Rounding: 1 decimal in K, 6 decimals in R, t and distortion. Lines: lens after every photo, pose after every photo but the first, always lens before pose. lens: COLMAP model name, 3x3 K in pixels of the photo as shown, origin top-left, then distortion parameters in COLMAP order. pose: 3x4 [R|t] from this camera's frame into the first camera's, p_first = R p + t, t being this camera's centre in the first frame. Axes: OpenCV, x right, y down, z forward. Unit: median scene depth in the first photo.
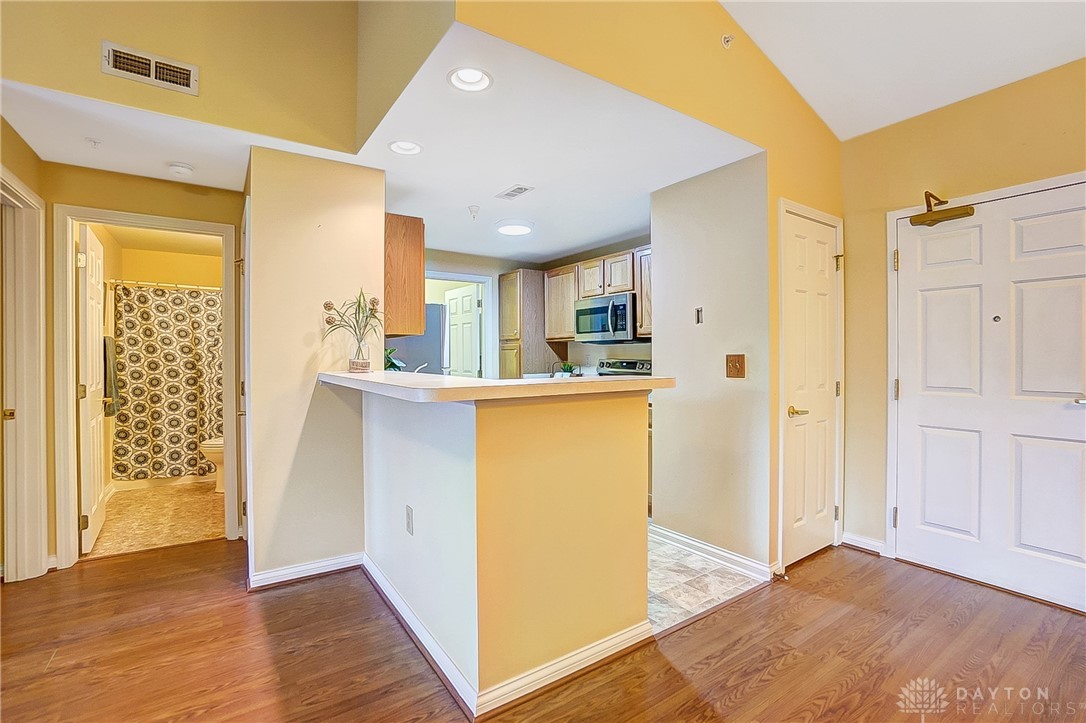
lens RADIAL K [[491.3, 0, 542.7], [0, 491.3, 356.5], [0, 0, 1]] dist [-0.000279, 0.001074]
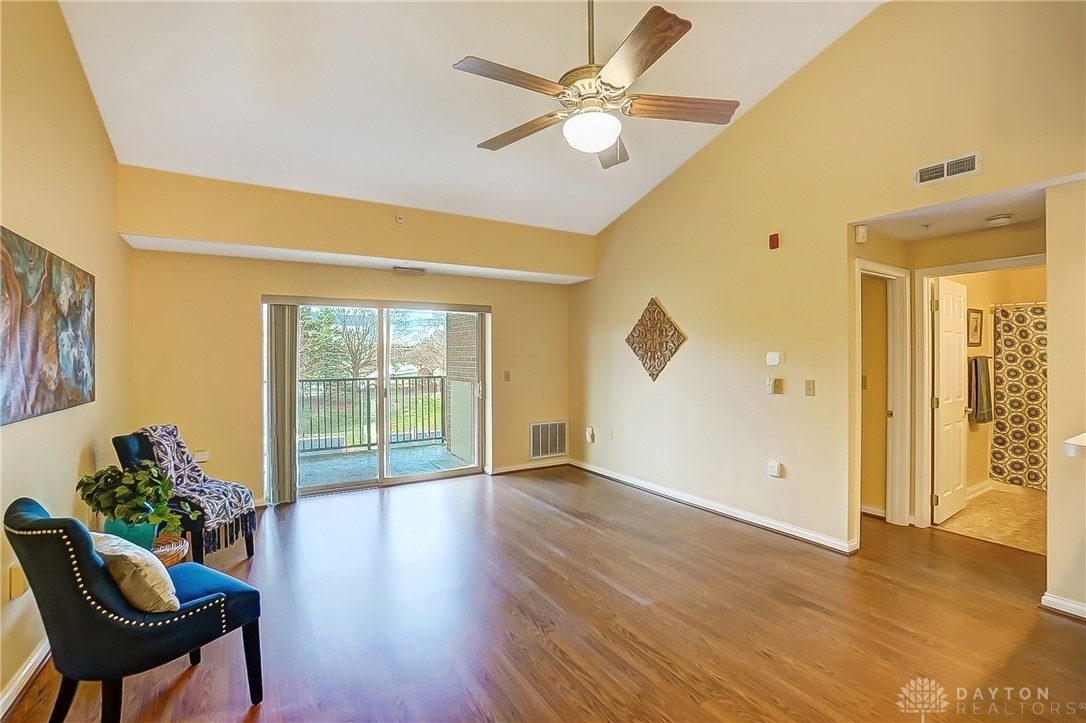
lens RADIAL K [[491.3, 0, 542.7], [0, 491.3, 356.5], [0, 0, 1]] dist [-0.000279, 0.001074]
pose [[-0.004362, 0.006664, -0.999968, 0.275743], [0.003749, 0.999971, 0.006647, -0.046055], [0.999983, -0.003720, -0.004387, -0.045523]]
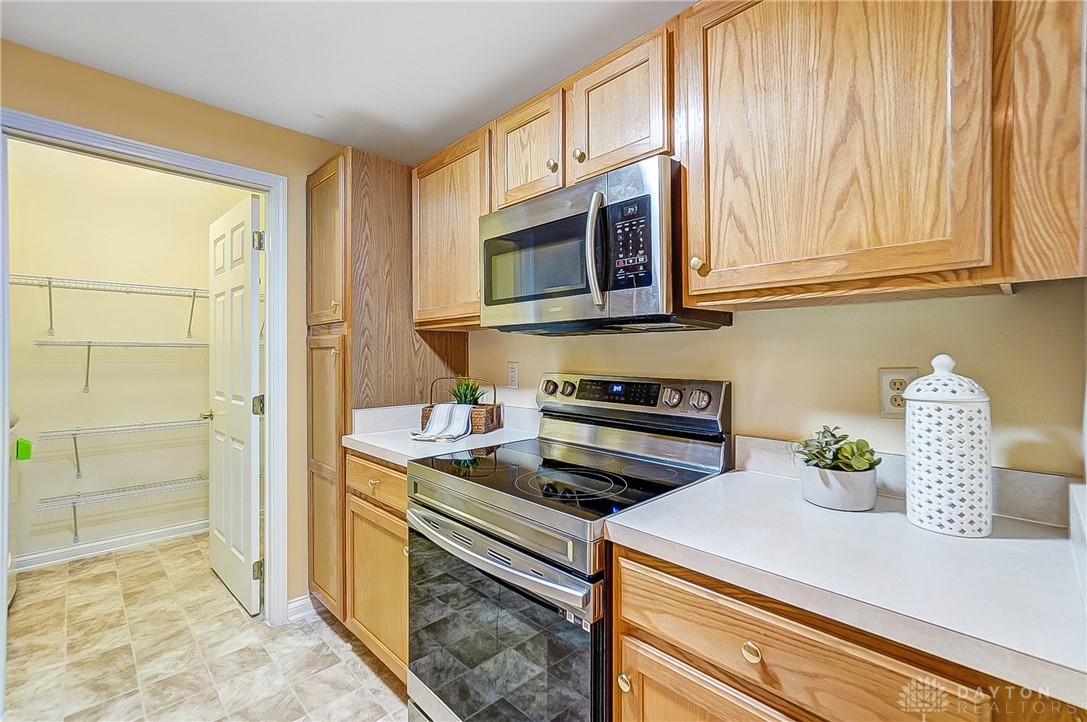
lens RADIAL K [[473.1, 0, 543.5], [0, 473.1, 361.0], [0, 0, 1]] dist [0.000289, 0.011371]
pose [[0.984630, -0.000276, 0.174654, 0.051497], [-0.001166, 0.999966, 0.008150, -0.008141], [-0.174651, -0.008228, 0.984596, 0.666726]]
